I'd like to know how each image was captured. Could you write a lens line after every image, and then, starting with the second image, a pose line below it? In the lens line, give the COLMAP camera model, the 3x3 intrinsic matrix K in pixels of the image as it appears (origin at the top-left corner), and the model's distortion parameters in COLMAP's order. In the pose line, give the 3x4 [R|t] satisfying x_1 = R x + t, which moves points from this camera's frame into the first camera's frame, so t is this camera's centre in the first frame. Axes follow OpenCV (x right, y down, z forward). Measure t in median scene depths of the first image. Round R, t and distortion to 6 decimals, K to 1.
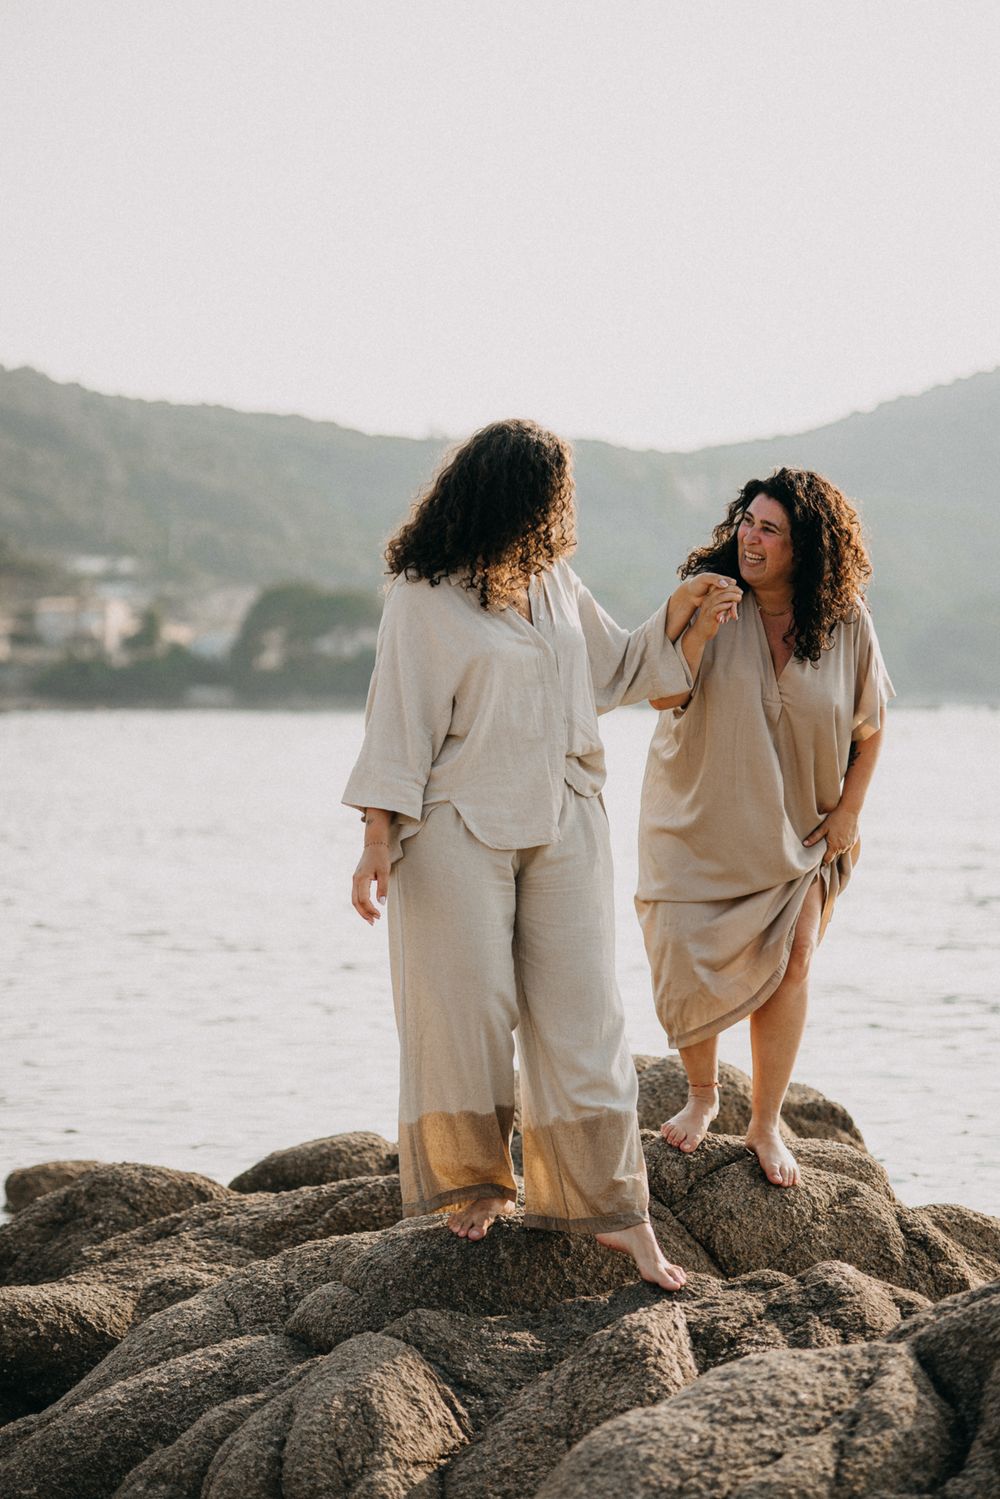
lens RADIAL K [[3712.2, 0, 500.0], [0, 3712.2, 749.5], [0, 0, 1]] dist [-0.004923, 0.727961]
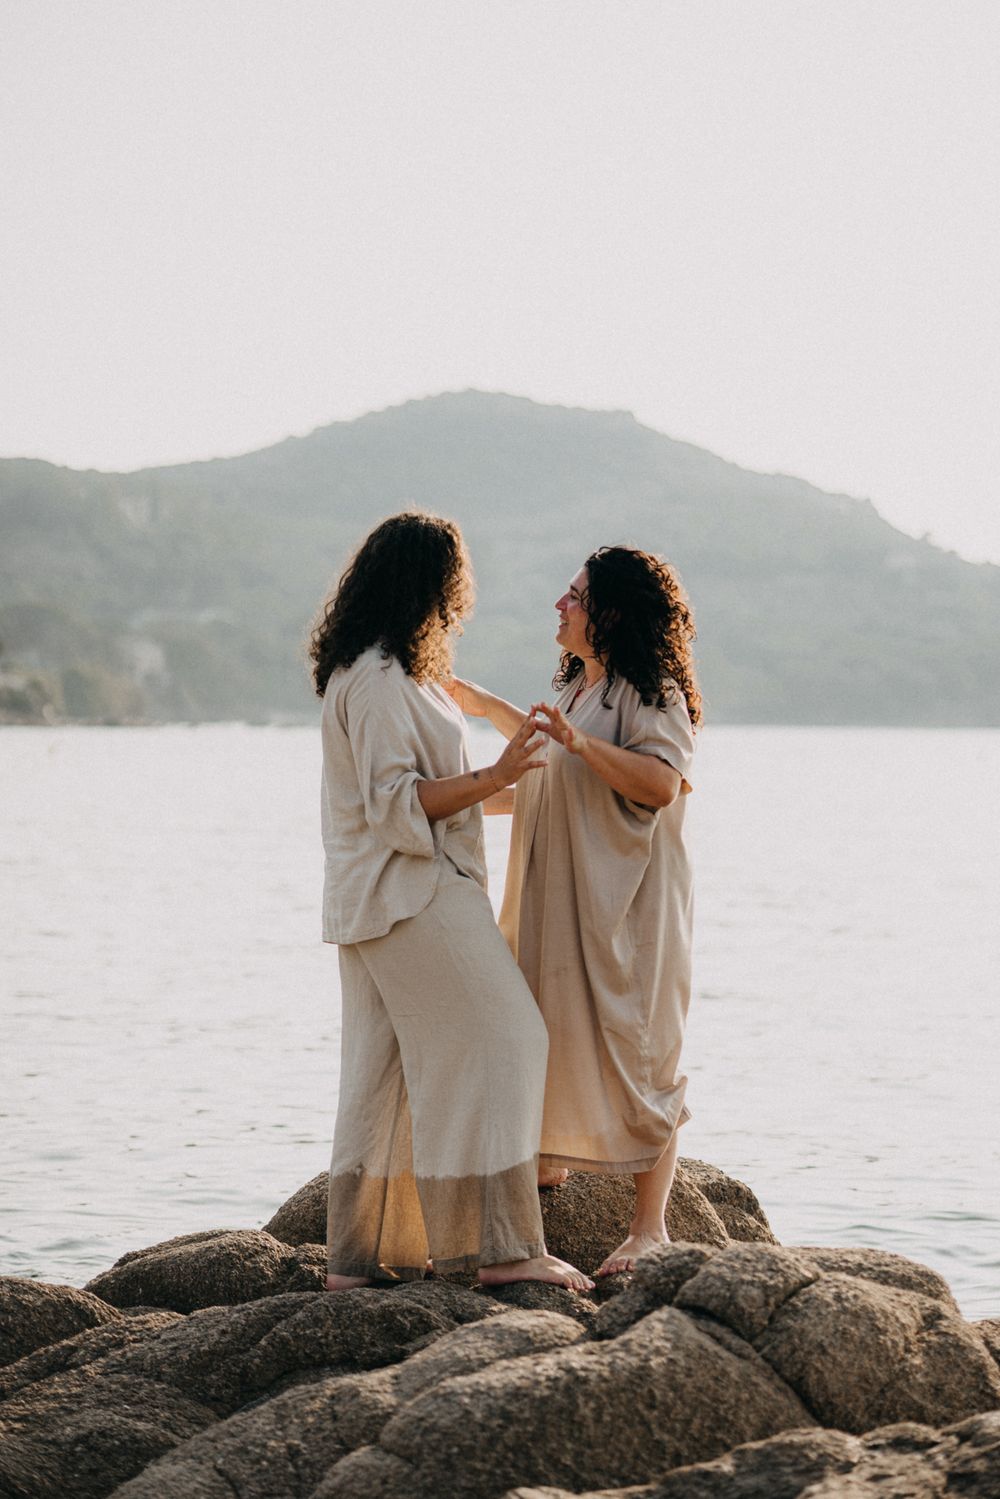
lens RADIAL K [[3580.8, 0, 500.0], [0, 3580.8, 749.5], [0, 0, 1]] dist [0.032952, -0.553628]
pose [[0.986496, 0.006381, 0.163660, -0.139442], [-0.005732, 0.999974, -0.004433, -0.005399], [-0.163684, 0.003435, 0.986507, 0.213410]]
